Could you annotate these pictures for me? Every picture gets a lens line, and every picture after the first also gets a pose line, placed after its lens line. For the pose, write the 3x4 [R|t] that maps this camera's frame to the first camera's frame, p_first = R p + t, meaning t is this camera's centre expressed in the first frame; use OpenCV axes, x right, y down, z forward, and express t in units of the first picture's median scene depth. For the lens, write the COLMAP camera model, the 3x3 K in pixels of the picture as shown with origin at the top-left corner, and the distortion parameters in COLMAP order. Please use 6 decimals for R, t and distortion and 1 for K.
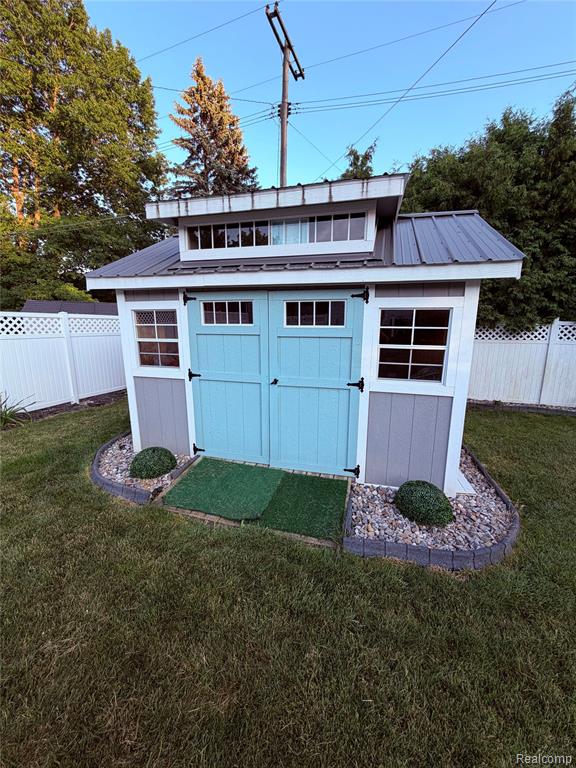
lens RADIAL K [[305.9, 0, 288.1], [0, 305.9, 382.6], [0, 0, 1]] dist [-0.000618, 0.000187]
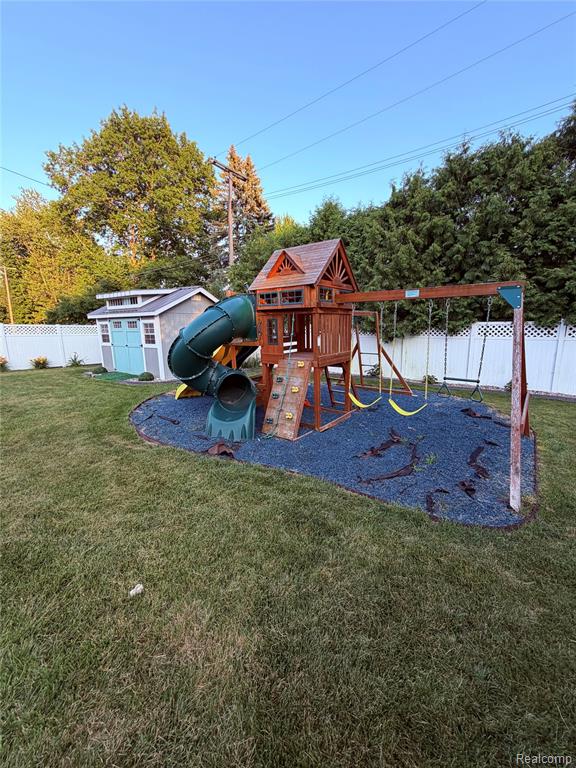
lens RADIAL K [[305.9, 0, 296.2], [0, 305.9, 379.3], [0, 0, 1]] dist [-0.000618, 0.000187]
pose [[0.956333, 0.029659, -0.290769, 2.425914], [-0.035310, 0.999275, -0.014205, 0.310534], [0.290137, 0.023852, 0.956688, -1.460496]]
